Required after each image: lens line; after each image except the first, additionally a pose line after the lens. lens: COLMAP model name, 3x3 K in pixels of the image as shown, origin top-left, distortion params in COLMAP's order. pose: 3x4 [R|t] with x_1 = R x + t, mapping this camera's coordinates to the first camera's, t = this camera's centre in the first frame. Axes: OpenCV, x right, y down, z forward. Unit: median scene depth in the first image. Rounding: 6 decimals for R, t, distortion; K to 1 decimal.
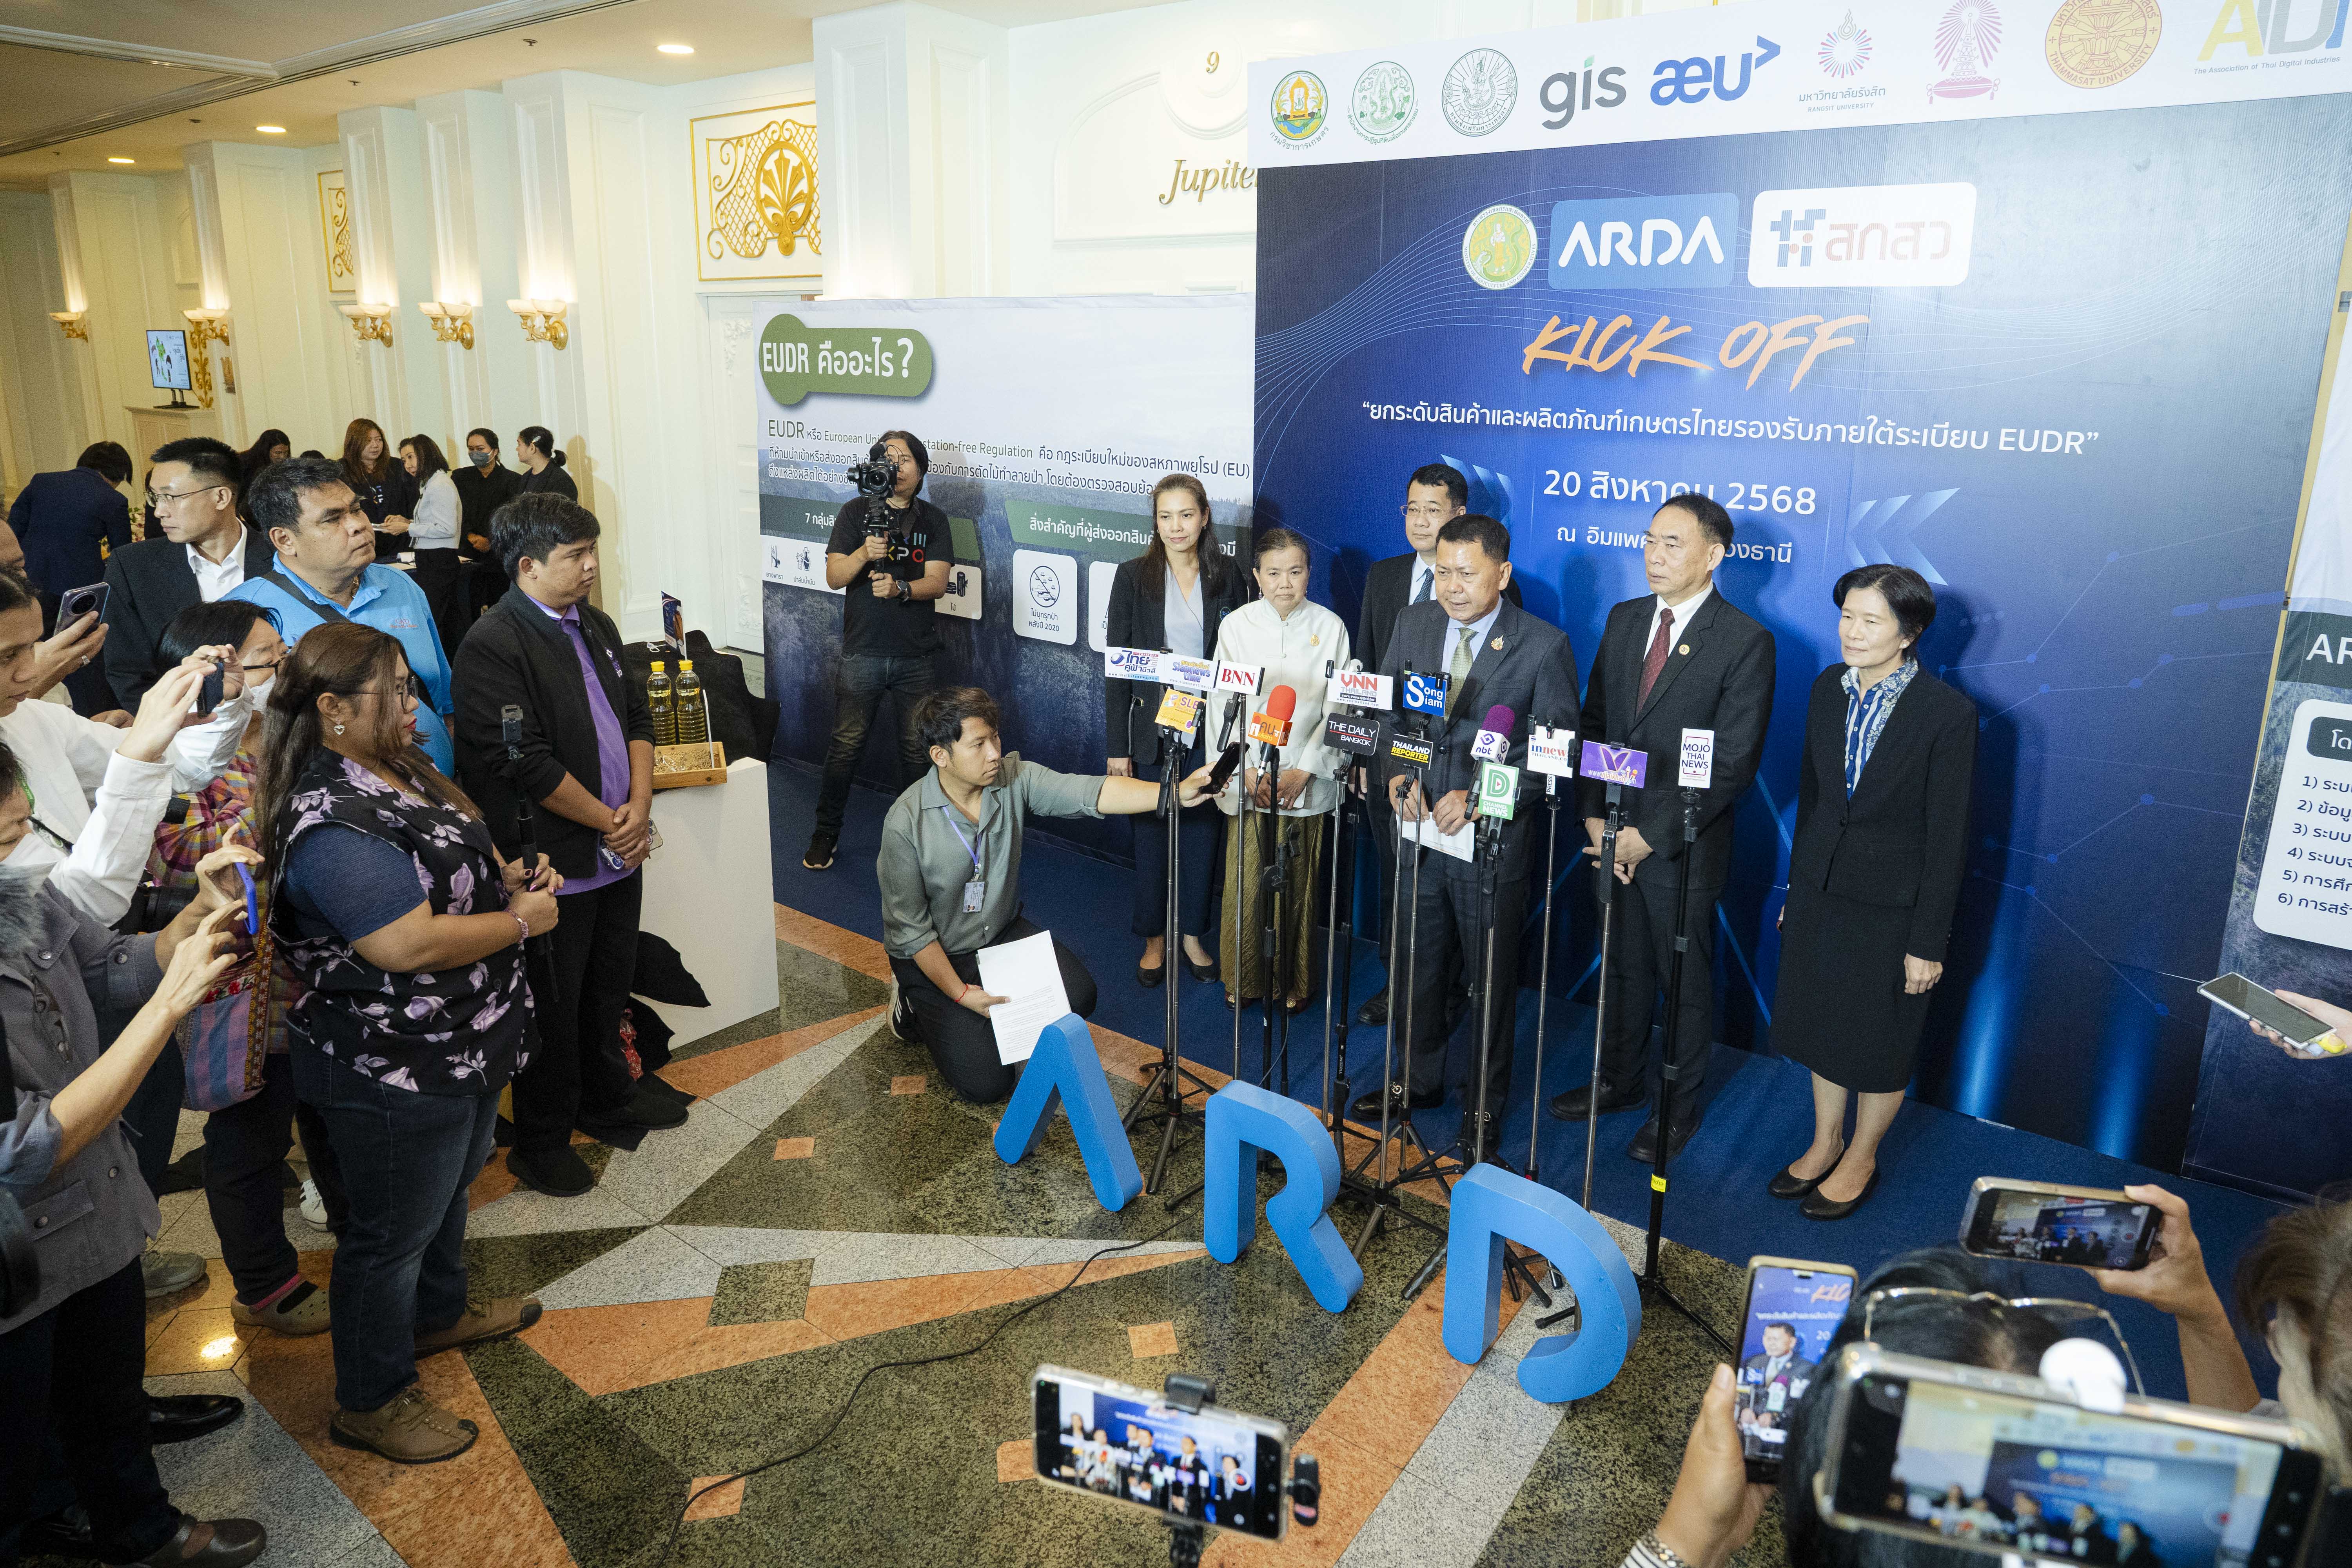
lens RADIAL K [[1412.8, 0, 1082.5], [0, 1412.8, 731.8], [0, 0, 1]] dist [-0.023417, 0.003488]
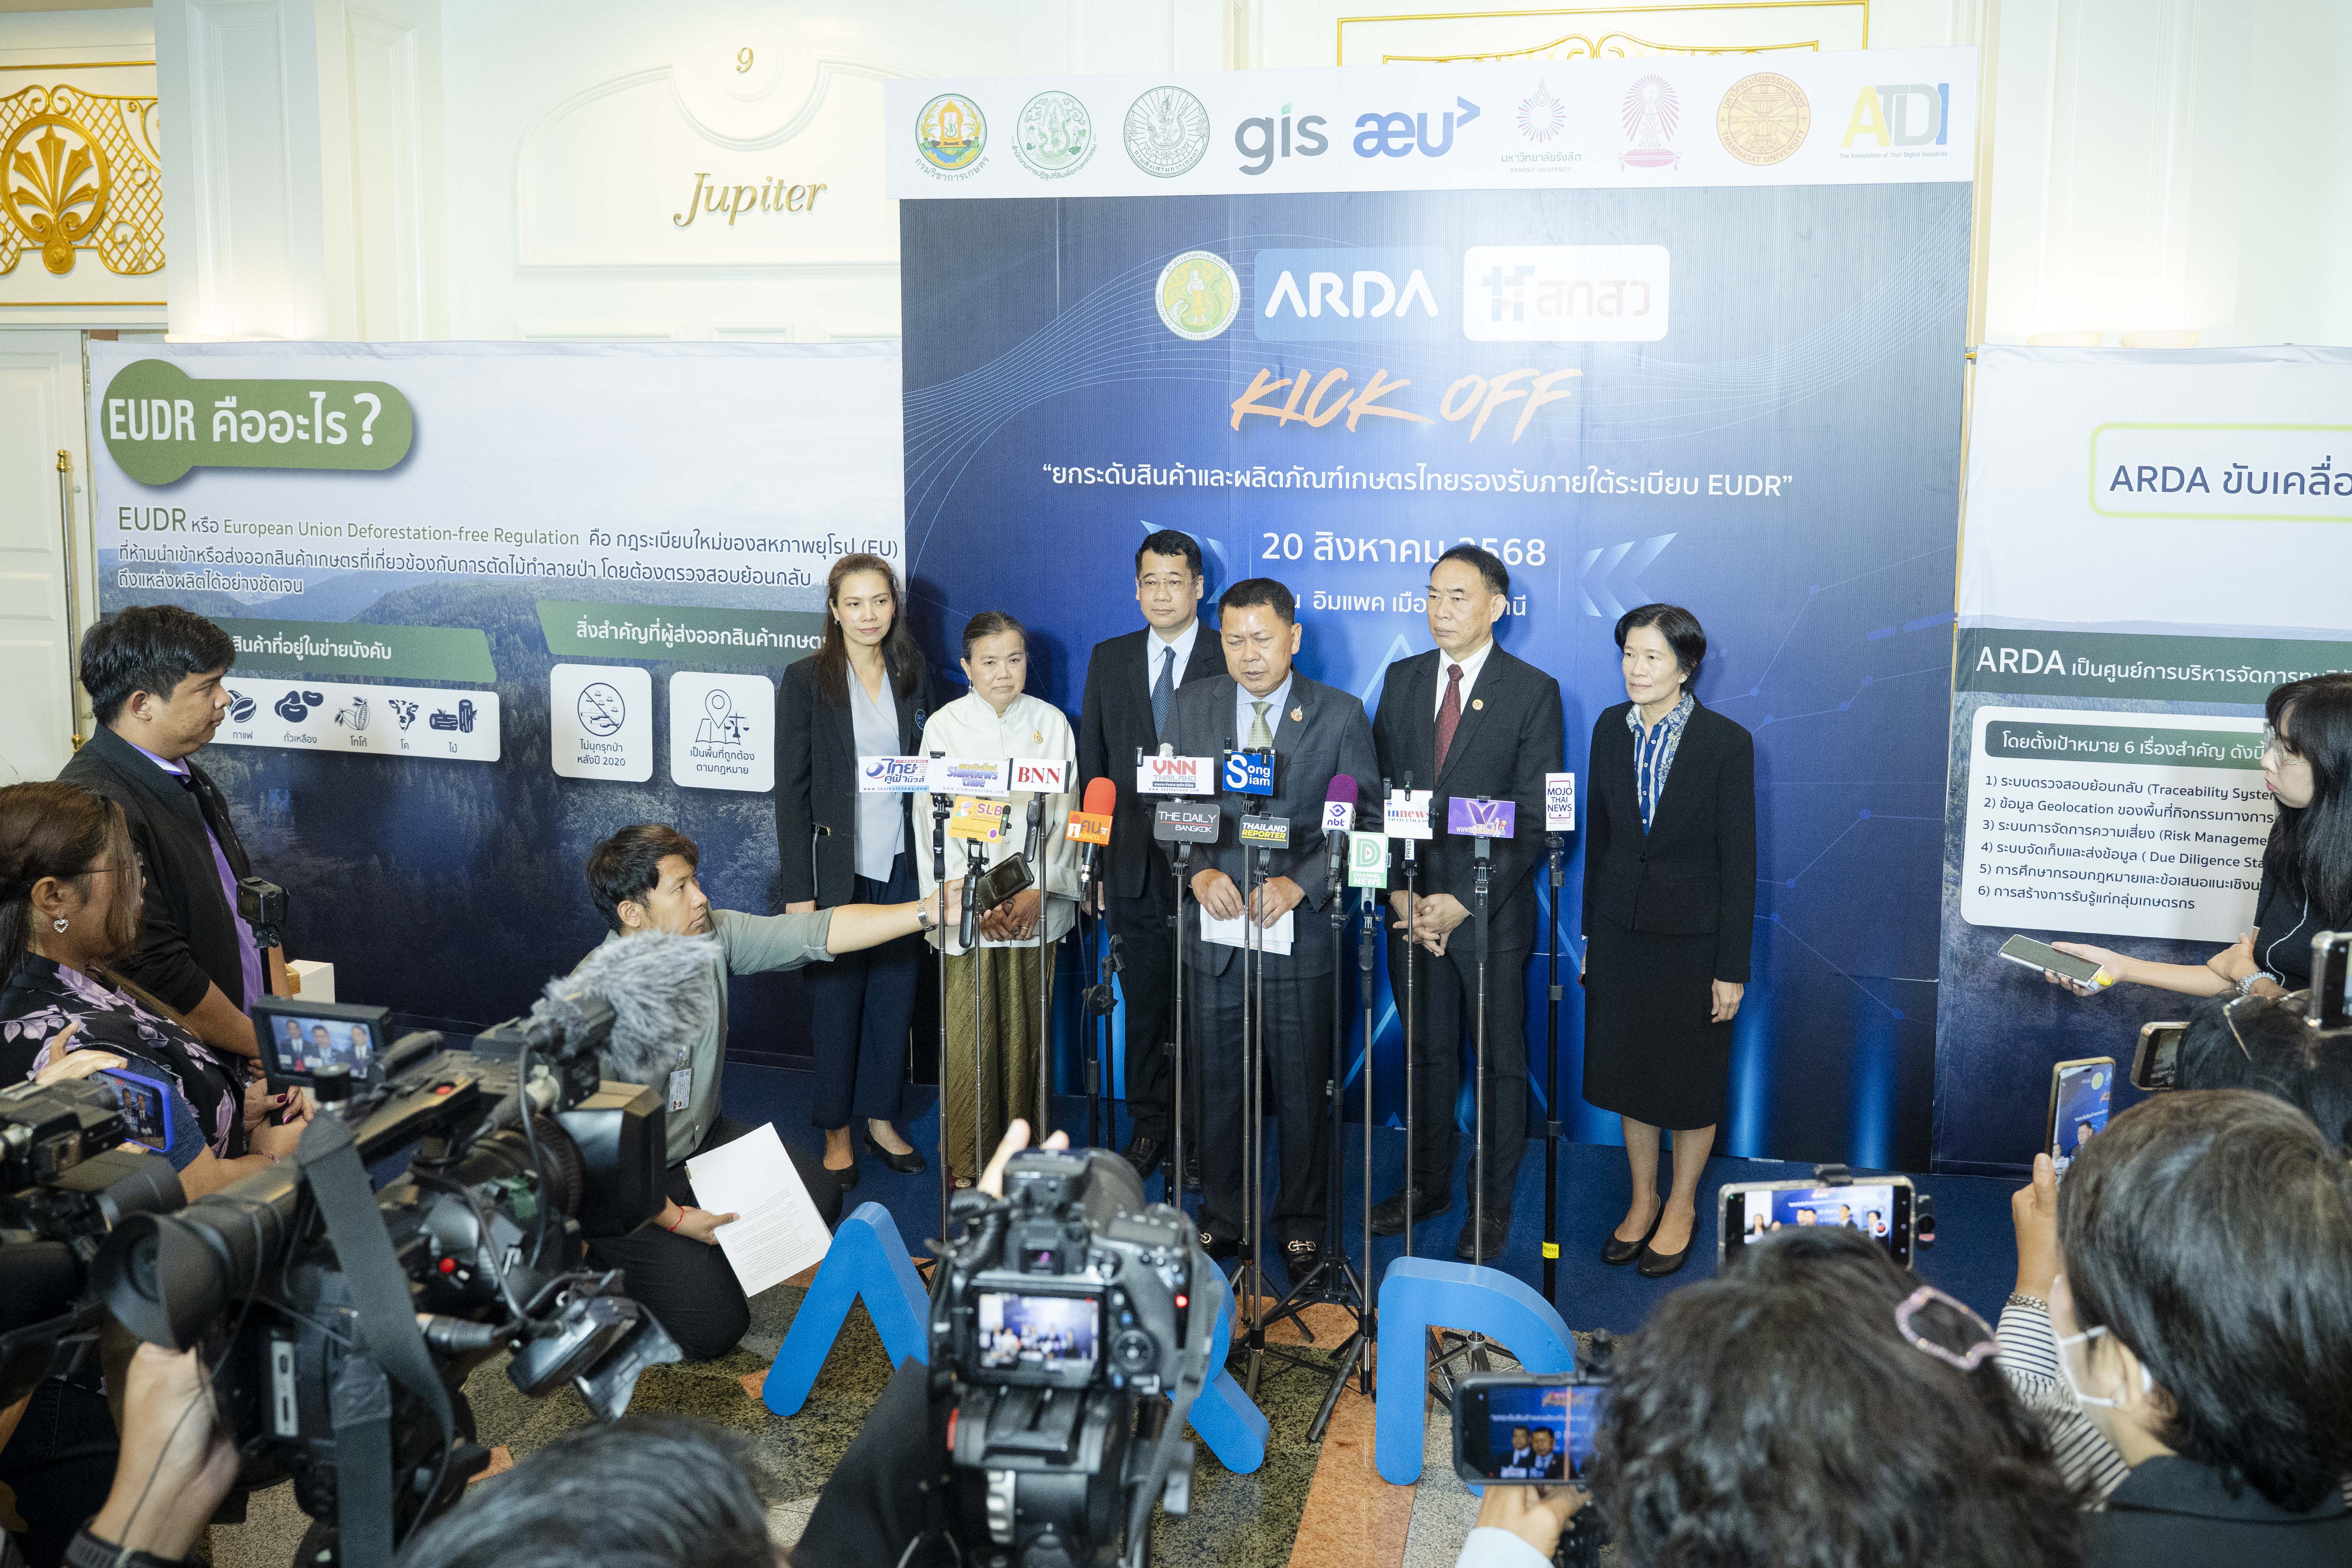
lens RADIAL K [[1886.0, 0, 1175.6], [0, 1886.0, 721.8], [0, 0, 1]] dist [-0.007195, 0.003163]
pose [[0.913001, -0.074567, 0.401085, -0.239995], [0.112015, 0.991188, -0.070707, 0.017943], [-0.392278, 0.109483, 0.913308, -0.093106]]
